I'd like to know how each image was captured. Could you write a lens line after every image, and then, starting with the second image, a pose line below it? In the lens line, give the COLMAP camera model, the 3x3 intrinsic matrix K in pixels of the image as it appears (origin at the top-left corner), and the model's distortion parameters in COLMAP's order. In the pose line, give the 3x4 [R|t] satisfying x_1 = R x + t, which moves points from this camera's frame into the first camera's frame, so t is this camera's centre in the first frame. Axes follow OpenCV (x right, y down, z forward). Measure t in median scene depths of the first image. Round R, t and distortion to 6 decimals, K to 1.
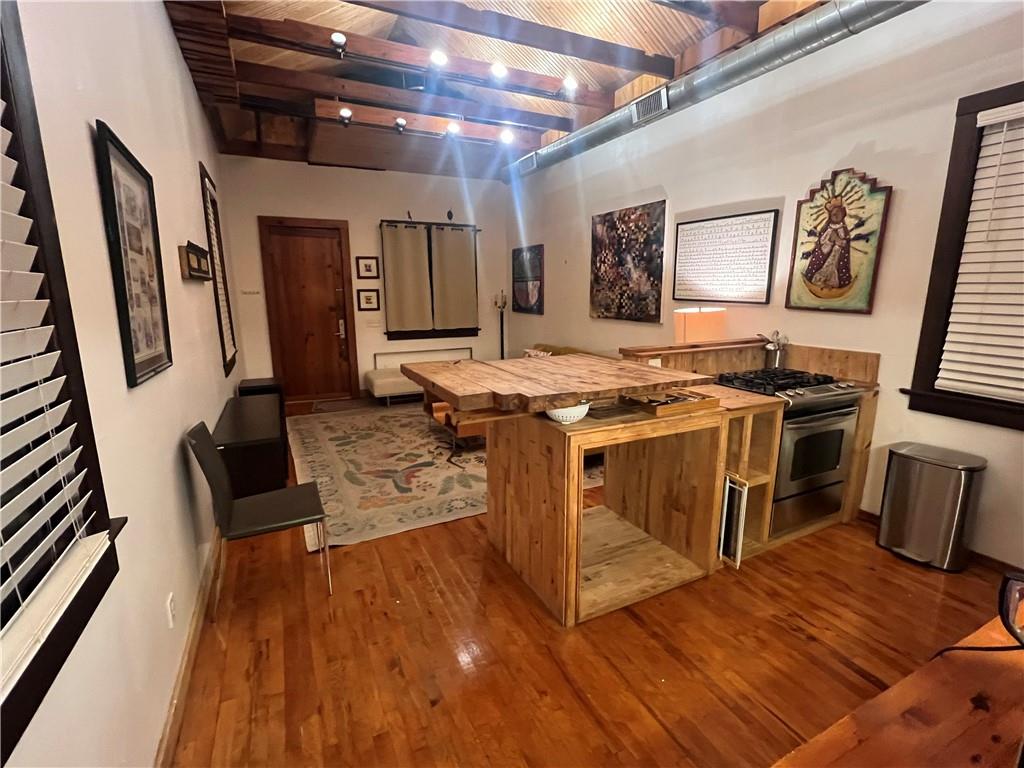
lens RADIAL K [[469.3, 0, 509.6], [0, 469.3, 384.0], [0, 0, 1]] dist [-0.001012, 0.000825]
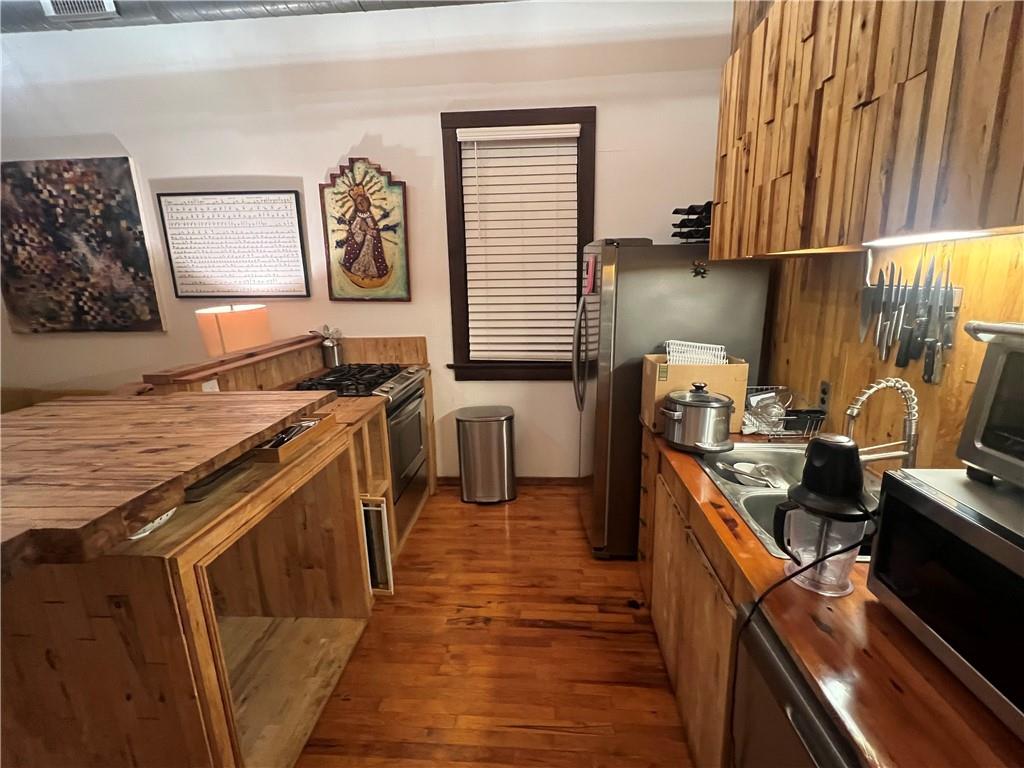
lens RADIAL K [[469.3, 0, 509.6], [0, 469.3, 384.0], [0, 0, 1]] dist [-0.001012, 0.000825]
pose [[0.503776, -0.201117, 0.840096, -0.048414], [0.193046, 0.974136, 0.117442, -0.039288], [-0.841988, 0.103013, 0.529571, 0.216486]]
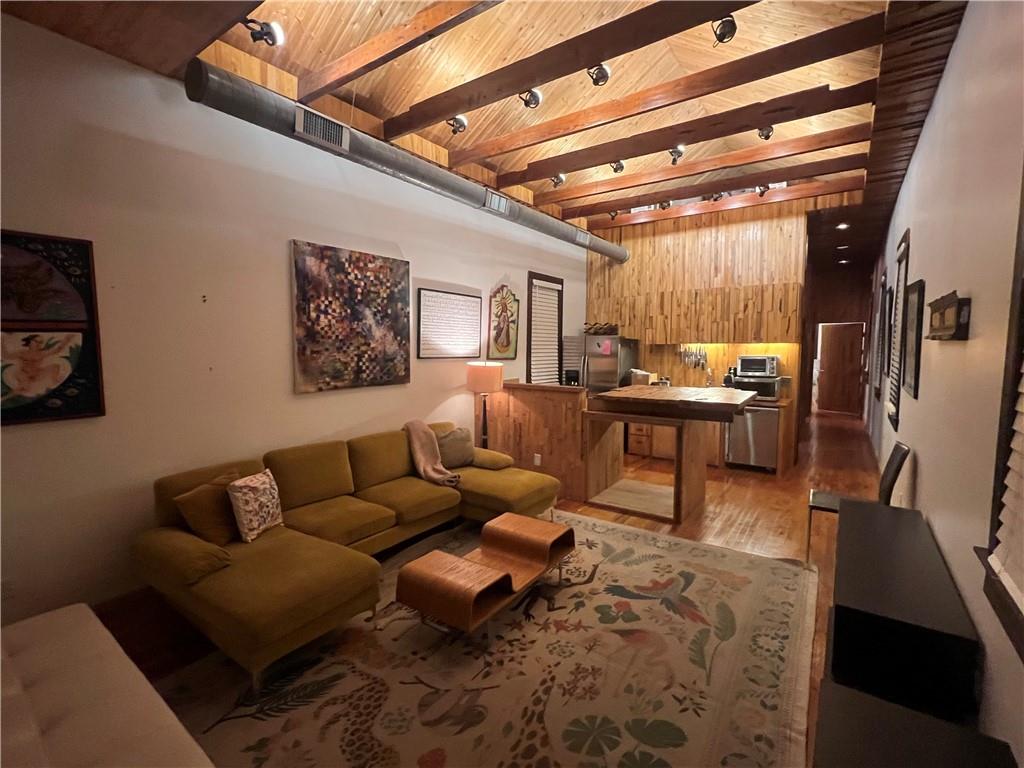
lens RADIAL K [[469.3, 0, 509.6], [0, 469.3, 384.0], [0, 0, 1]] dist [-0.001012, 0.000825]
pose [[-0.478863, -0.074274, 0.874742, -0.823567], [0.175737, 0.968136, 0.178408, -0.342940], [-0.860120, 0.239158, -0.450551, 1.629975]]
